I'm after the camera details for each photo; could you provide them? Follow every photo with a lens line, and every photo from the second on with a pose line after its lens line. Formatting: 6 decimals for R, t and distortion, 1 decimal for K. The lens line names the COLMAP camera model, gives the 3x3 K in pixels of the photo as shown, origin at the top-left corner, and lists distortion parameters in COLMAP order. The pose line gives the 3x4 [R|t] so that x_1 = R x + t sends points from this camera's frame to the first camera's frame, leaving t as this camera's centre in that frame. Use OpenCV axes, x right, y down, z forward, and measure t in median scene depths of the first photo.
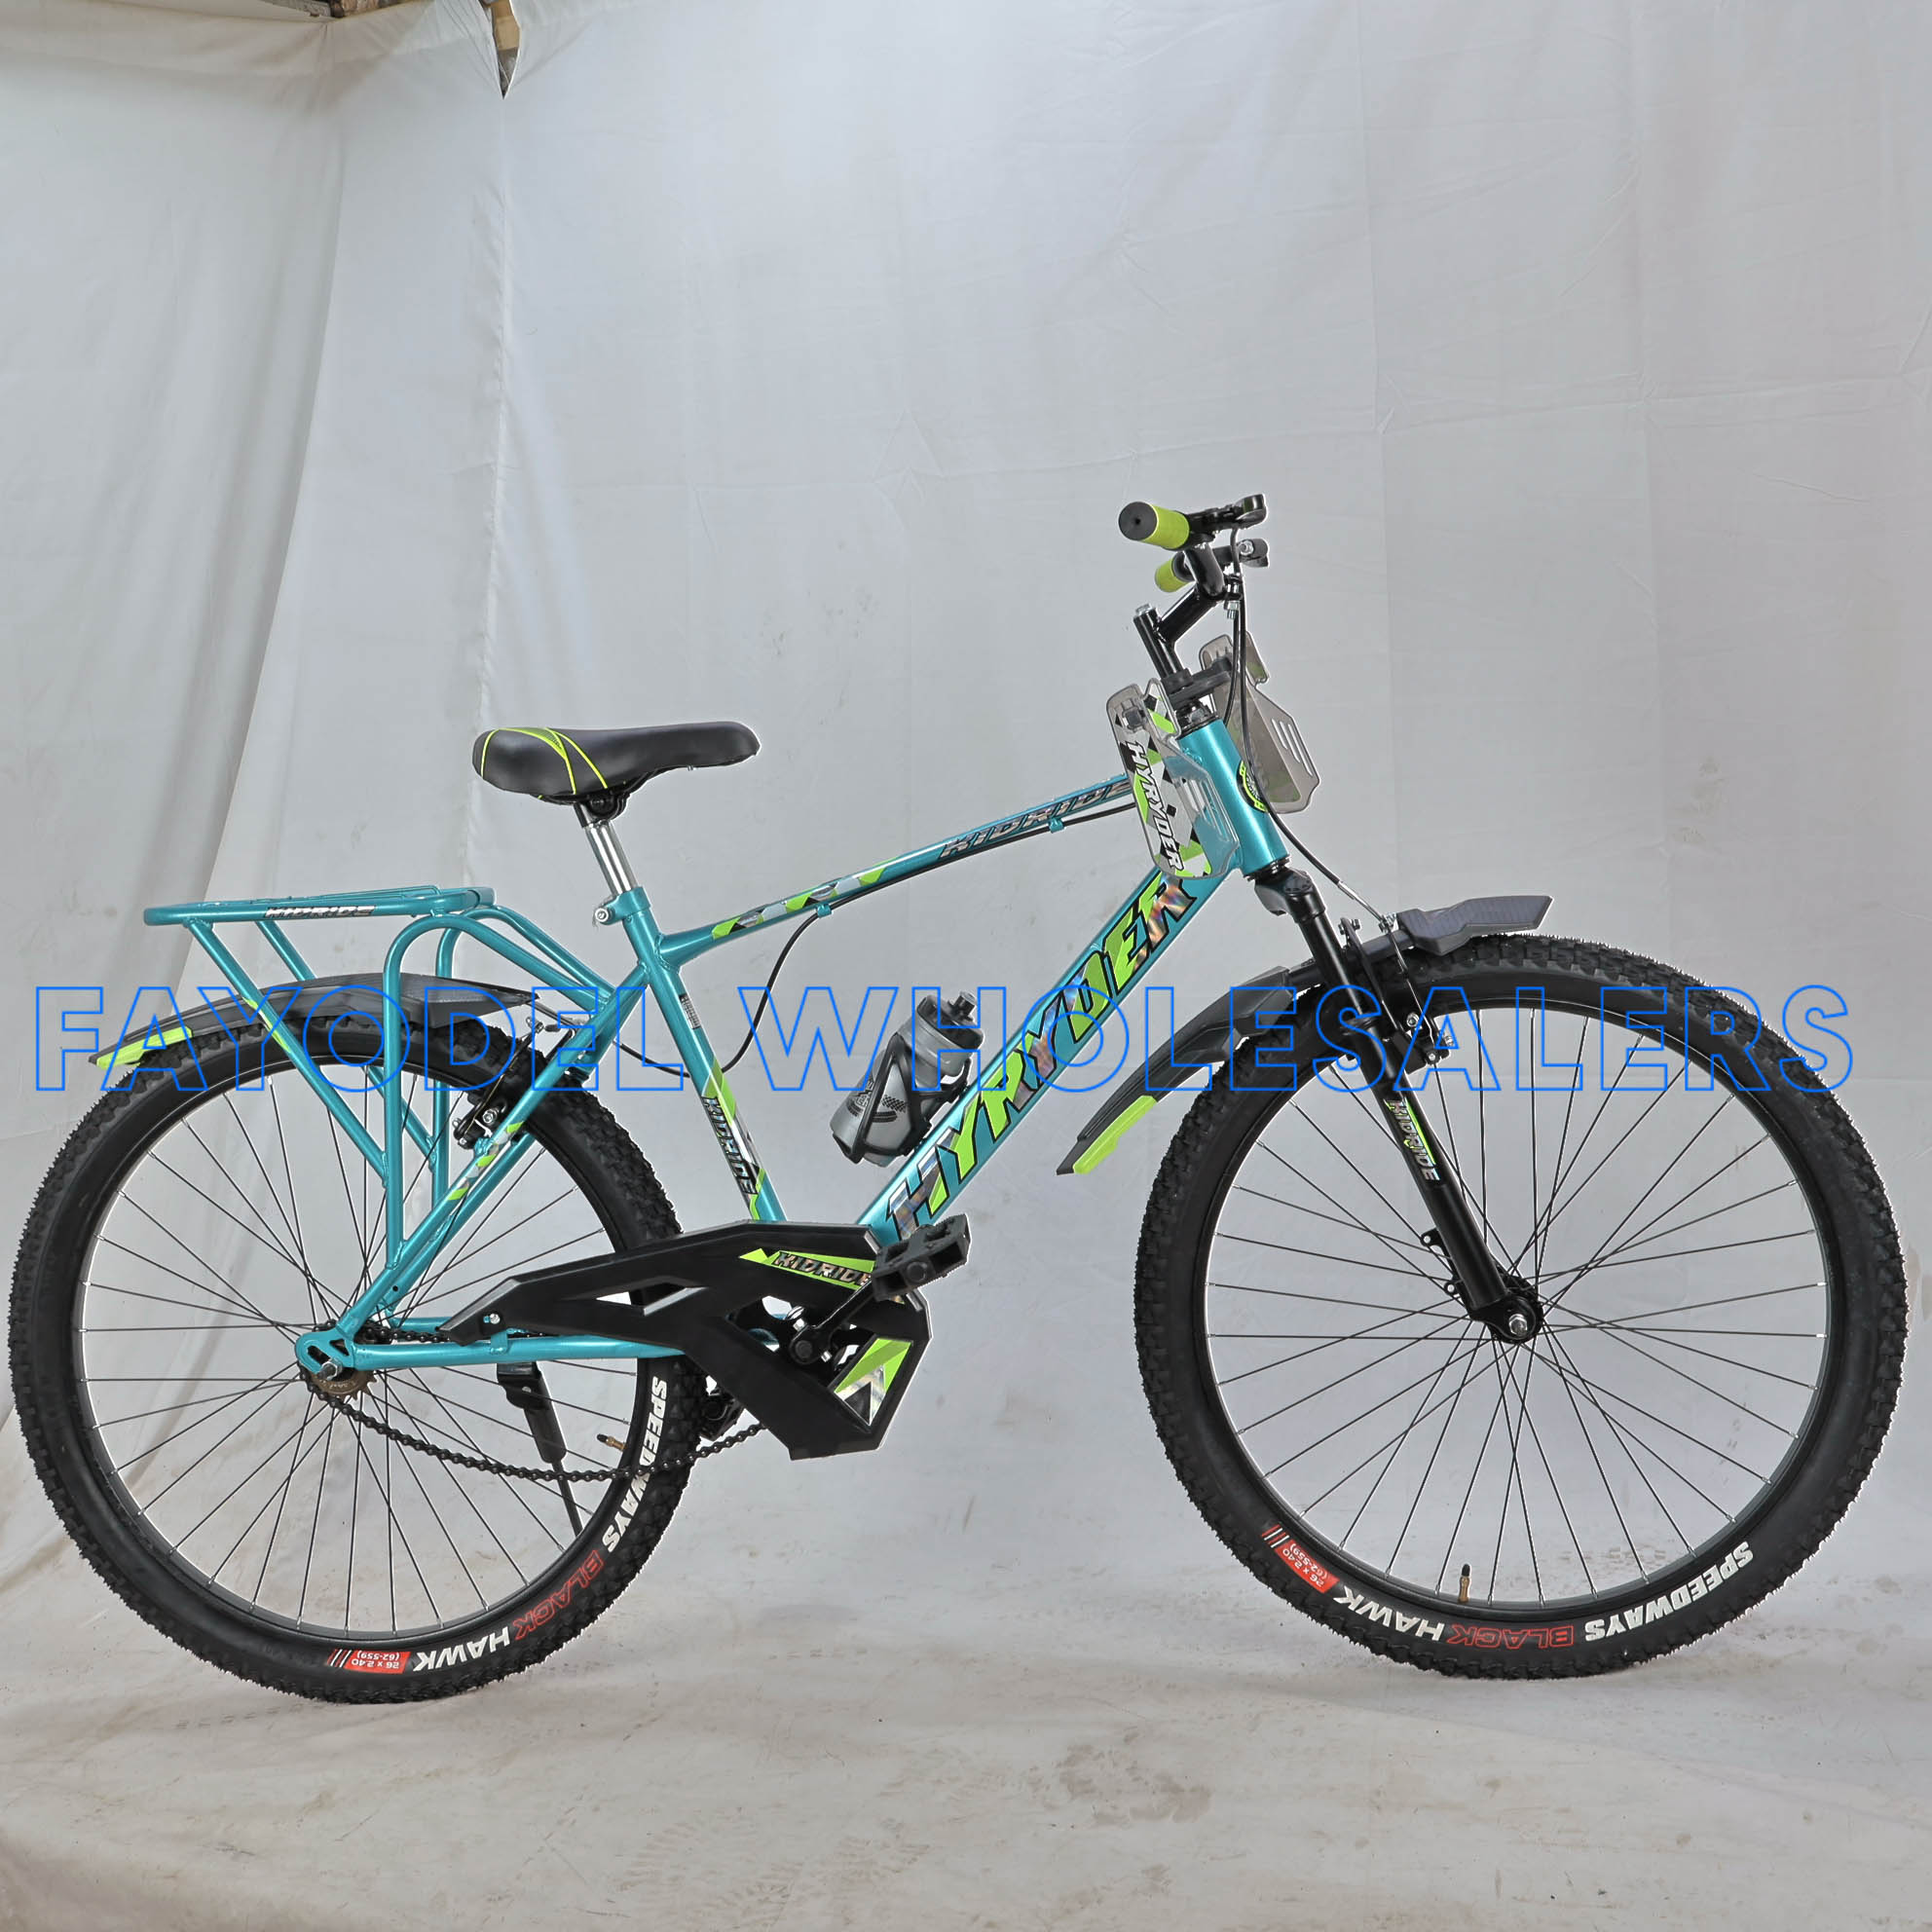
lens RADIAL K [[2461.9, 0, 978.8], [0, 2461.9, 971.3], [0, 0, 1]] dist [-0.002911, 0.000000]
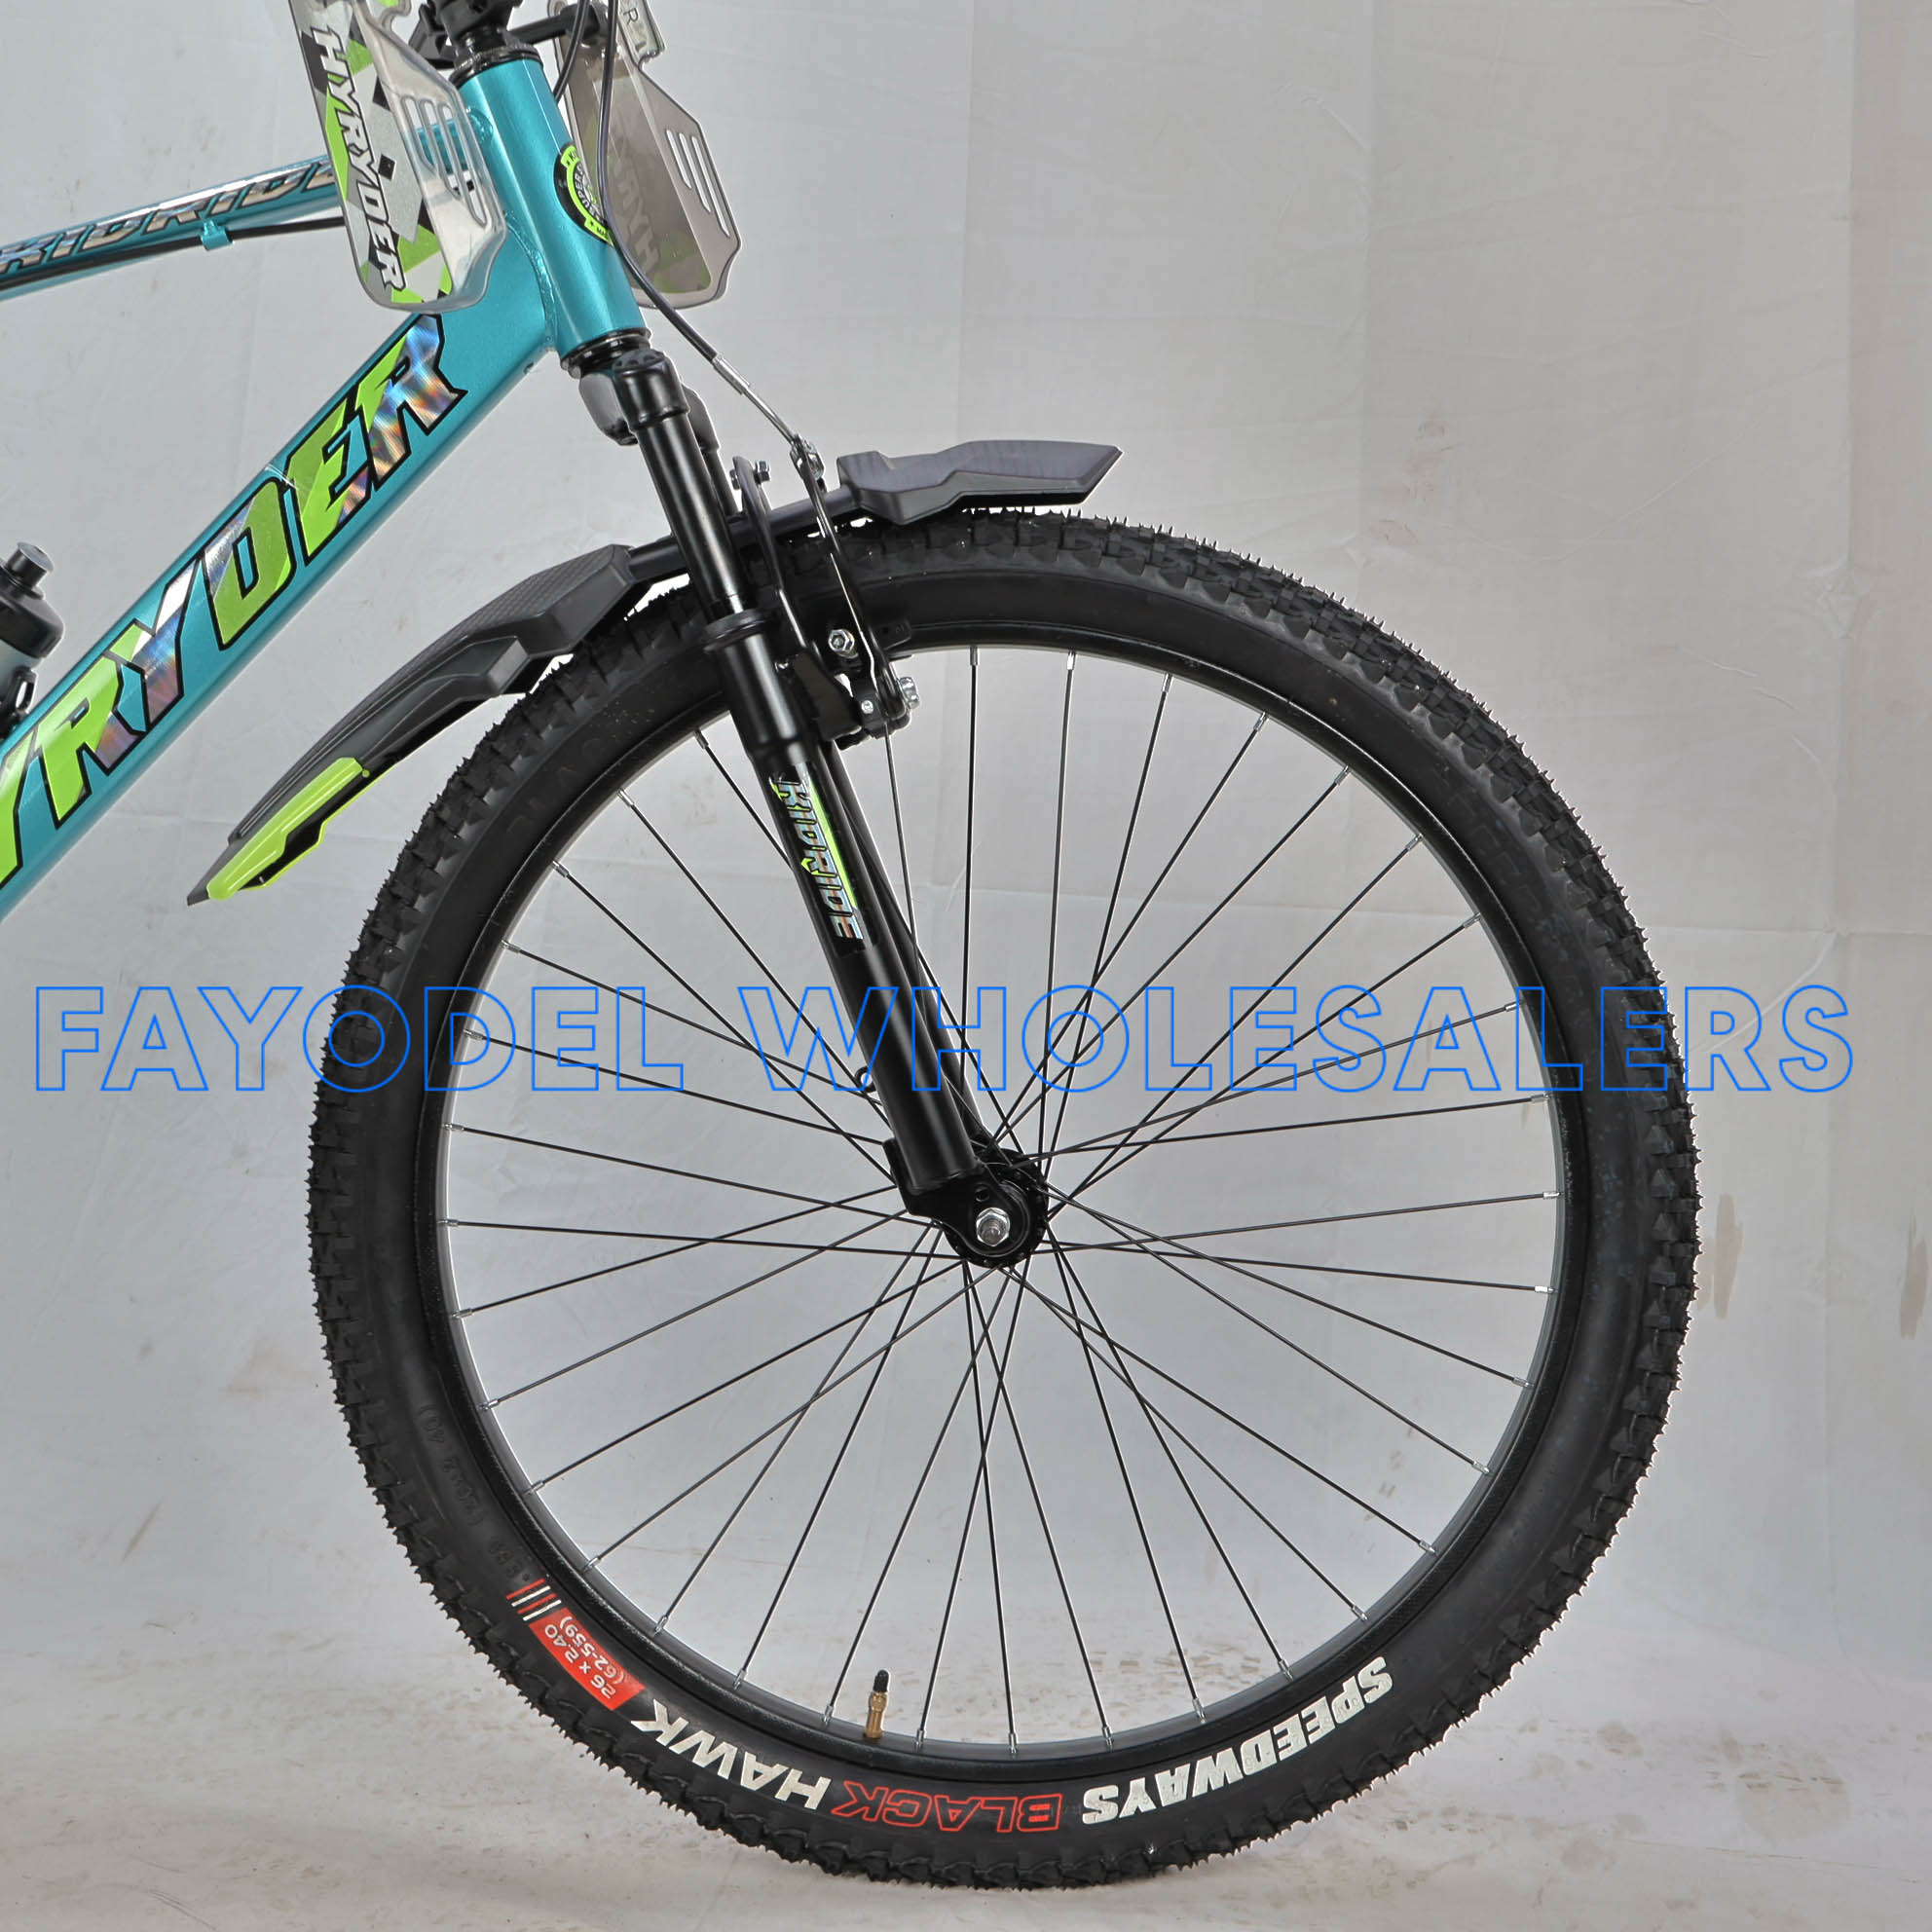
lens RADIAL K [[2461.9, 0, 990.2], [0, 2461.9, 978.9], [0, 0, 1]] dist [-0.002911, 0.000000]
pose [[0.991582, 0.079362, 0.102308, 0.155782], [-0.077613, 0.996763, -0.020968, 0.098798], [-0.103641, 0.012851, 0.994532, 0.457970]]
